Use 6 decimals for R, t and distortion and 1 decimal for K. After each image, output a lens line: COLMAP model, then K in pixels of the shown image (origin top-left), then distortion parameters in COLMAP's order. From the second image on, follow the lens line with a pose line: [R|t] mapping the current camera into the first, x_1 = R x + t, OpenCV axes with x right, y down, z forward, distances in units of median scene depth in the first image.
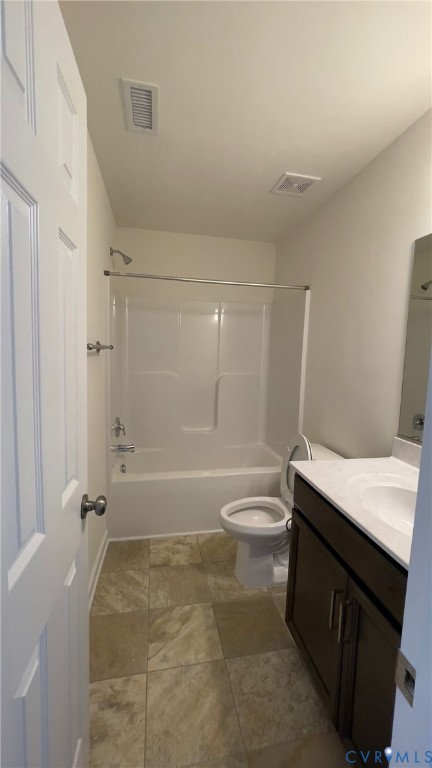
lens RADIAL K [[315.6, 0, 216.0], [0, 315.6, 384.0], [0, 0, 1]] dist [-0.019374, 0.010601]
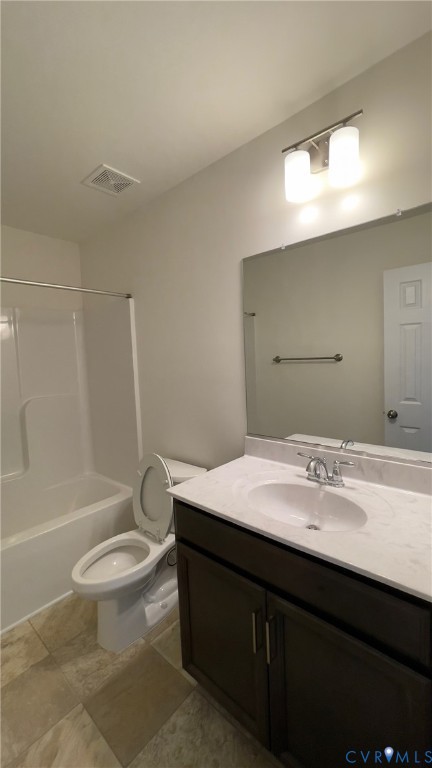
lens RADIAL K [[315.6, 0, 216.0], [0, 315.6, 384.0], [0, 0, 1]] dist [-0.019374, 0.010601]
pose [[0.797141, -0.114511, 0.592836, -0.110028], [0.131722, 0.991183, 0.014339, -0.032399], [-0.589251, 0.066660, 0.805196, 0.139954]]
